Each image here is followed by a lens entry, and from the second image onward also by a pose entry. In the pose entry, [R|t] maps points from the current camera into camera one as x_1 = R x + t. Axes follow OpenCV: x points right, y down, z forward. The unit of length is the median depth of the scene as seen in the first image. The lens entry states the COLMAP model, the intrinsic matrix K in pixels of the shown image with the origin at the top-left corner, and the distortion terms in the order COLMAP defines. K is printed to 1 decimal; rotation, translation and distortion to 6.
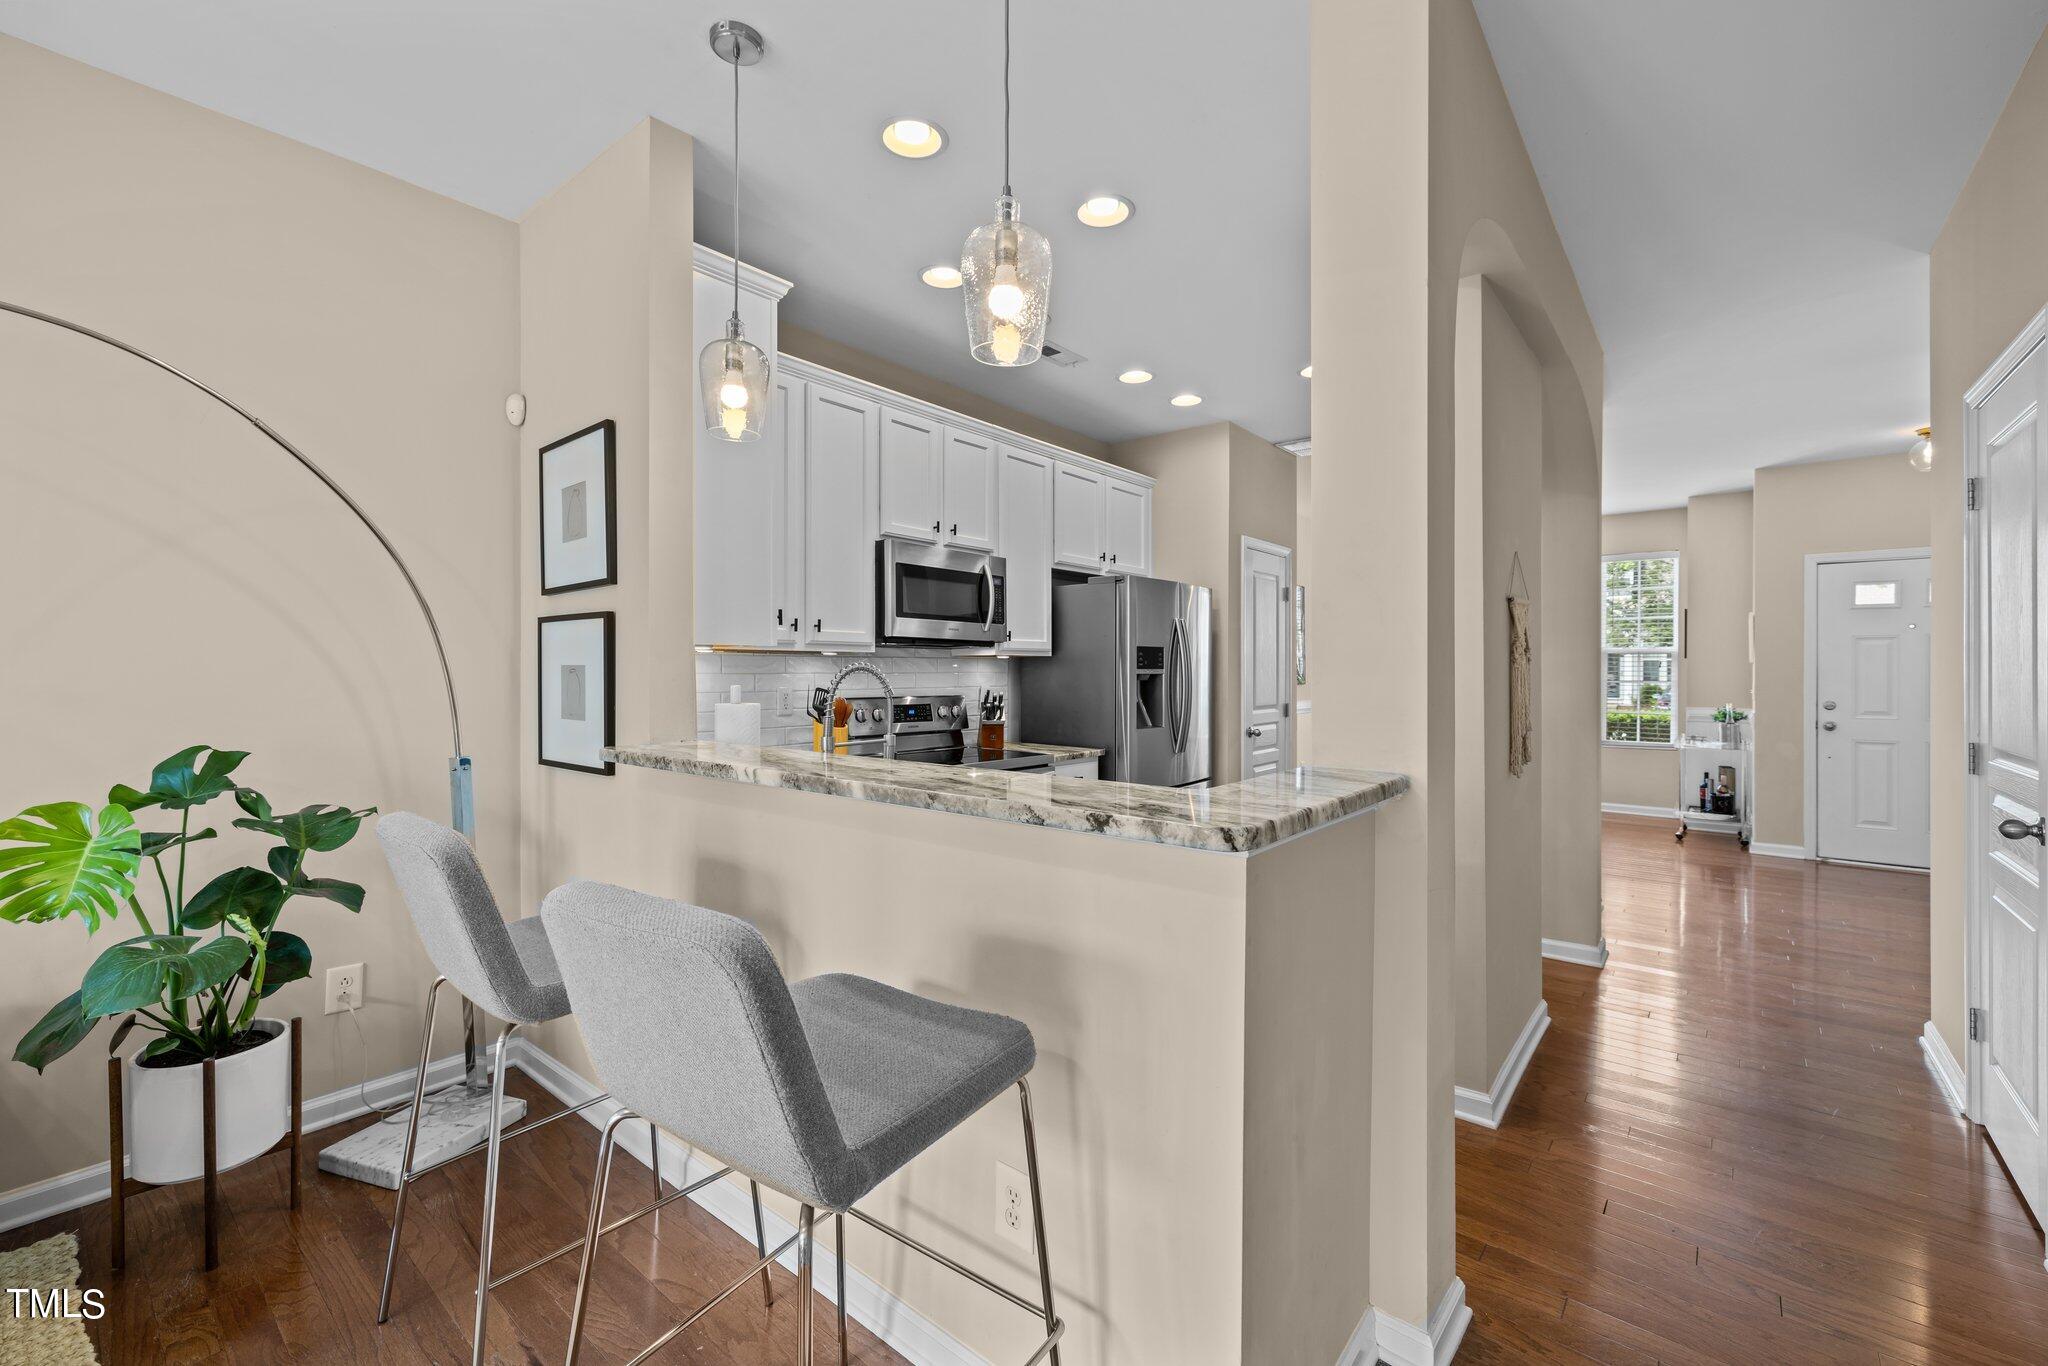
lens RADIAL K [[865.8, 0, 1018.4], [0, 865.8, 684.7], [0, 0, 1]] dist [0.000685, -0.000006]
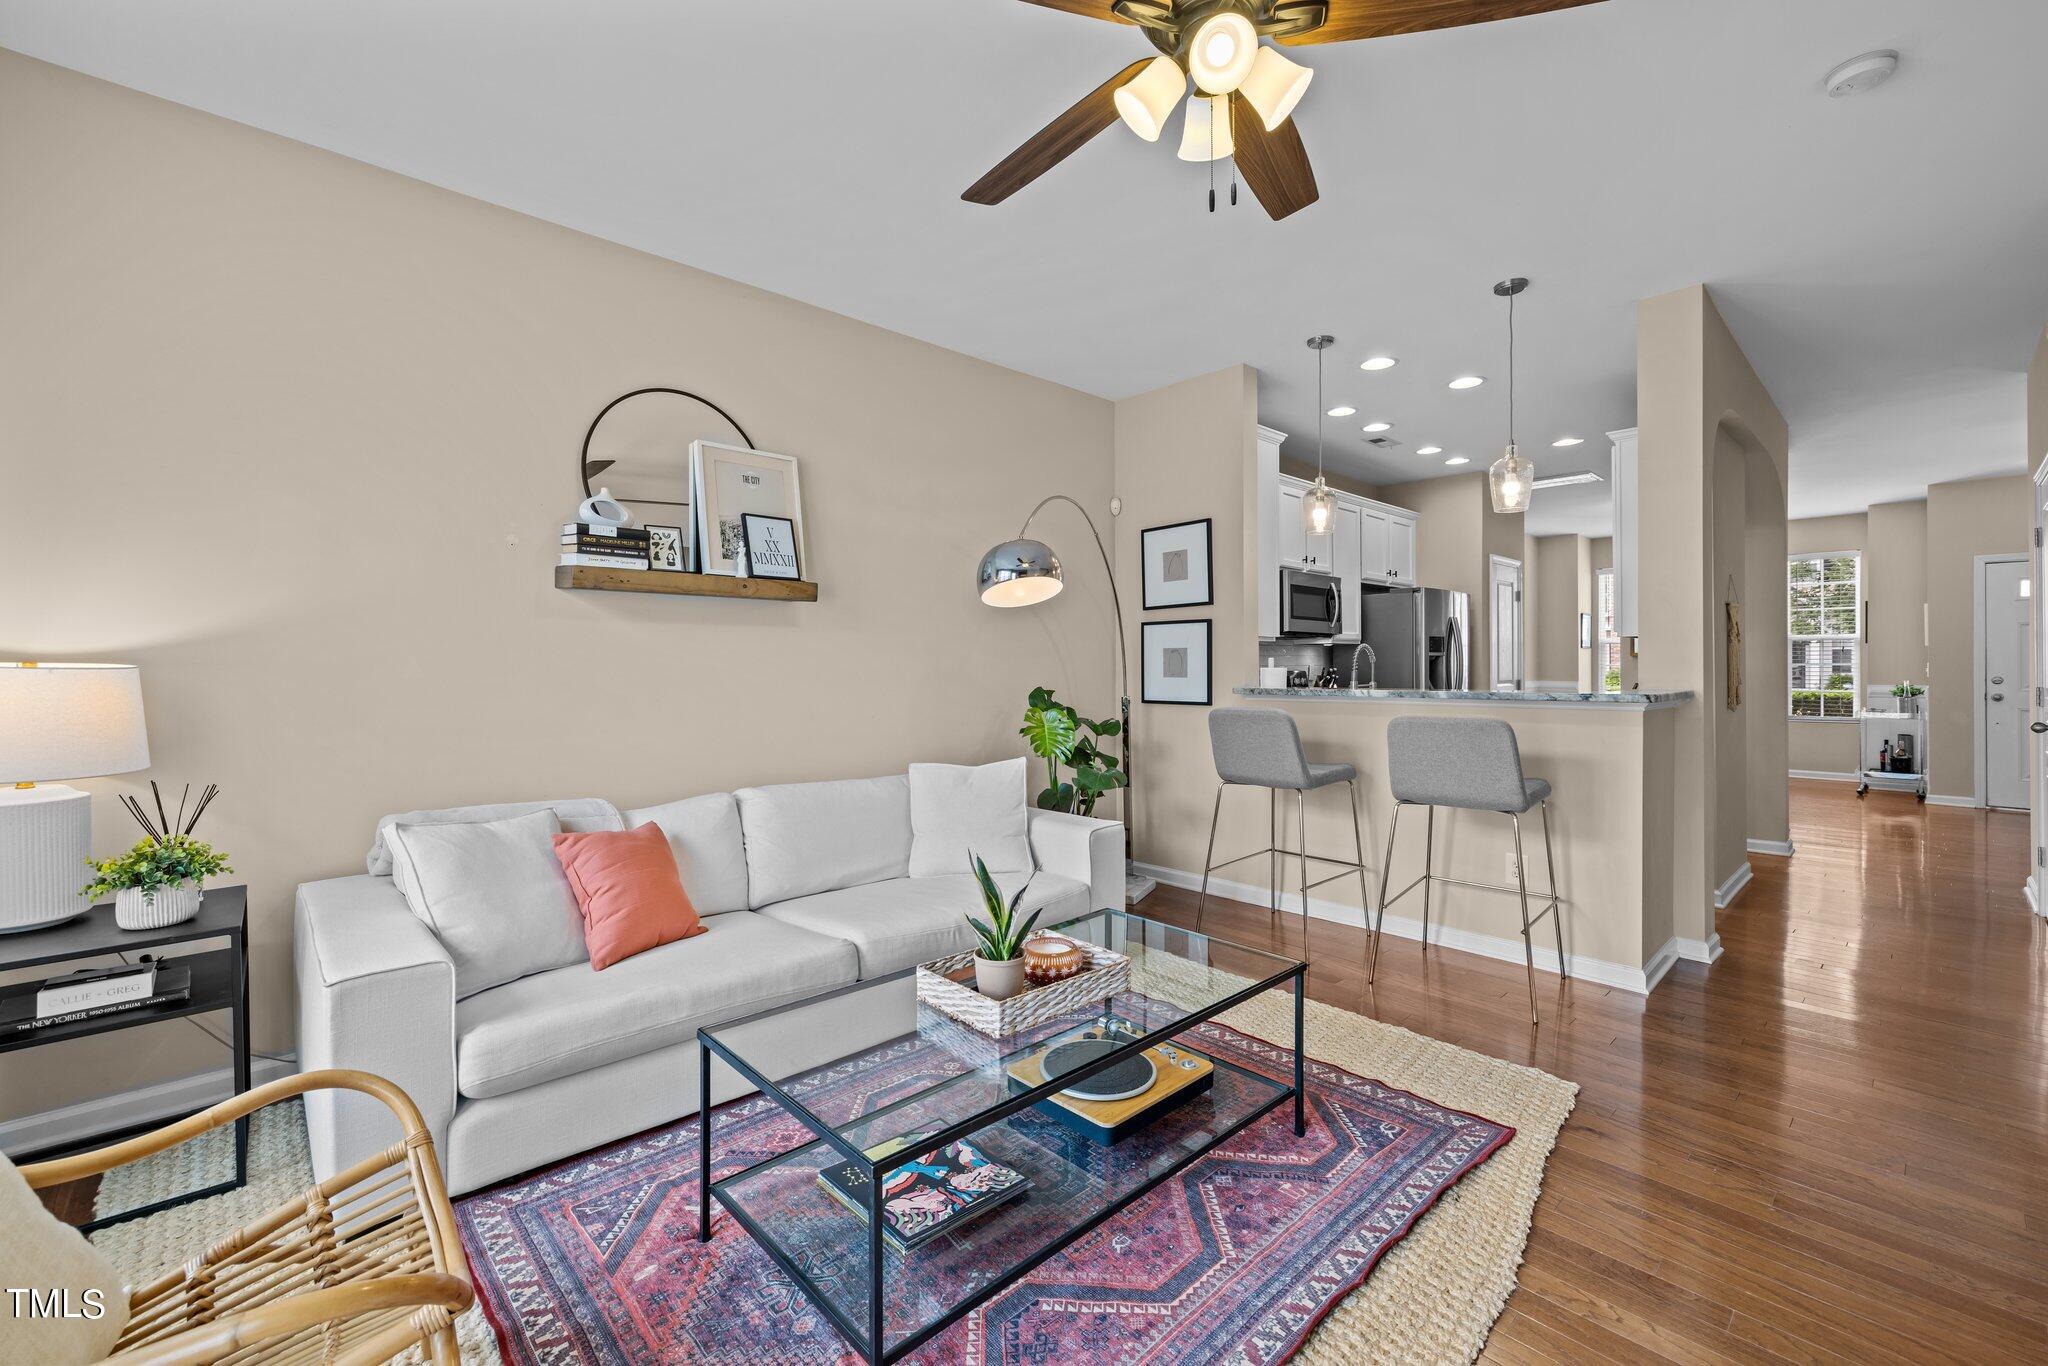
lens RADIAL K [[865.8, 0, 1013.7], [0, 865.8, 677.5], [0, 0, 1]] dist [0.000685, -0.000006]
pose [[0.990956, -0.003955, -0.134129, -0.315308], [0.003449, 0.999986, -0.004001, 0.024394], [0.134143, 0.003503, 0.990956, -0.460953]]
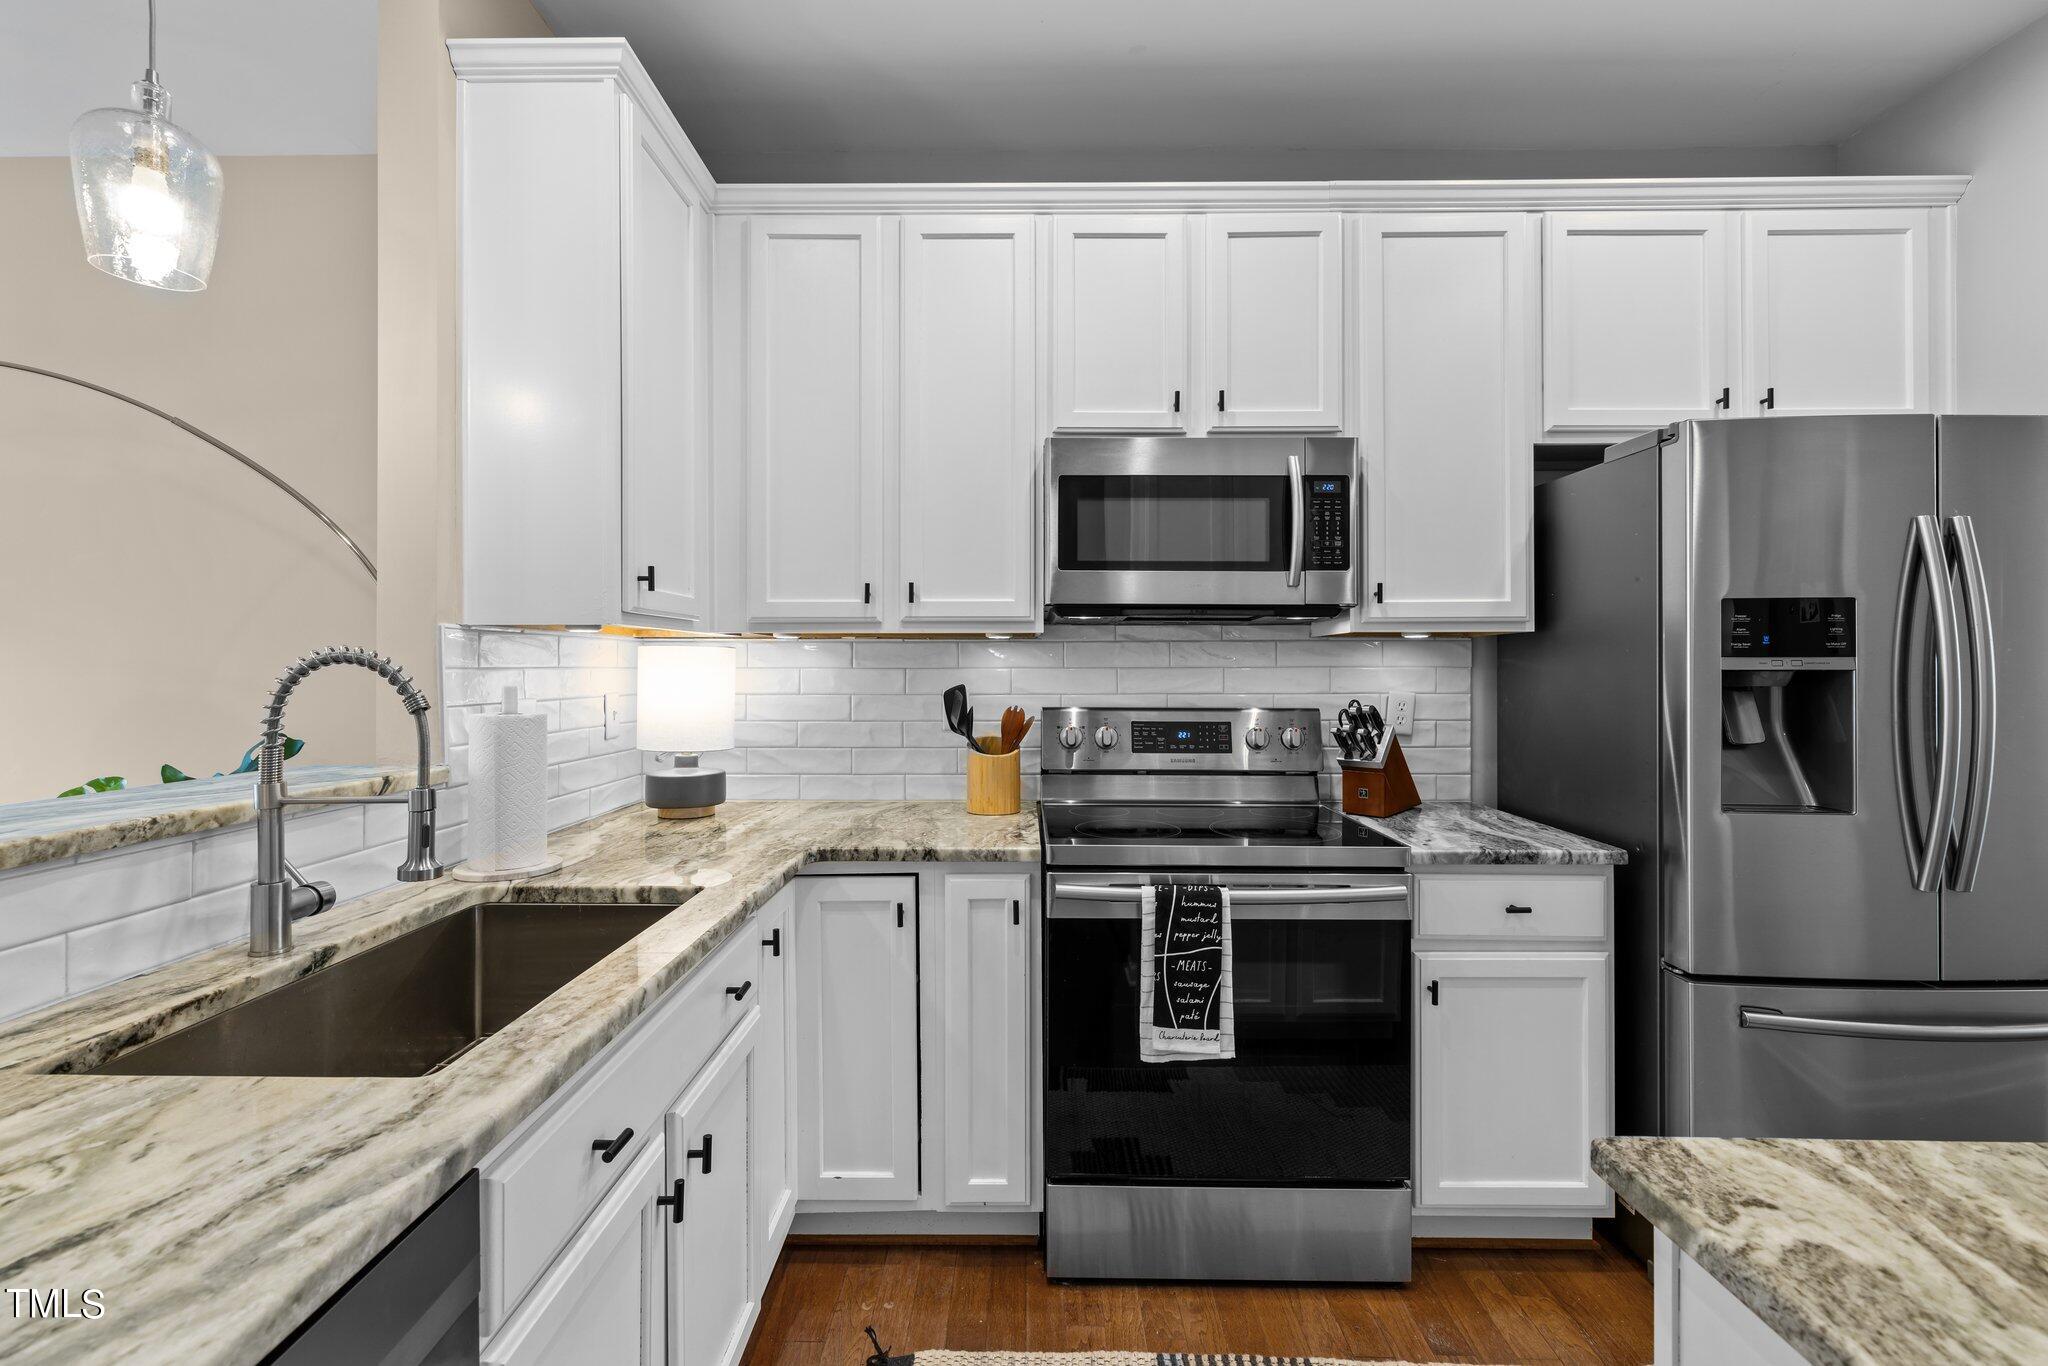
lens RADIAL K [[865.8, 0, 1019.0], [0, 865.8, 664.7], [0, 0, 1]] dist [0.000685, -0.000006]
pose [[0.627272, 0.000959, -0.778800, 0.213998], [-0.007418, 0.999961, -0.004743, -0.009463], [0.778765, 0.008753, 0.627254, 0.454941]]
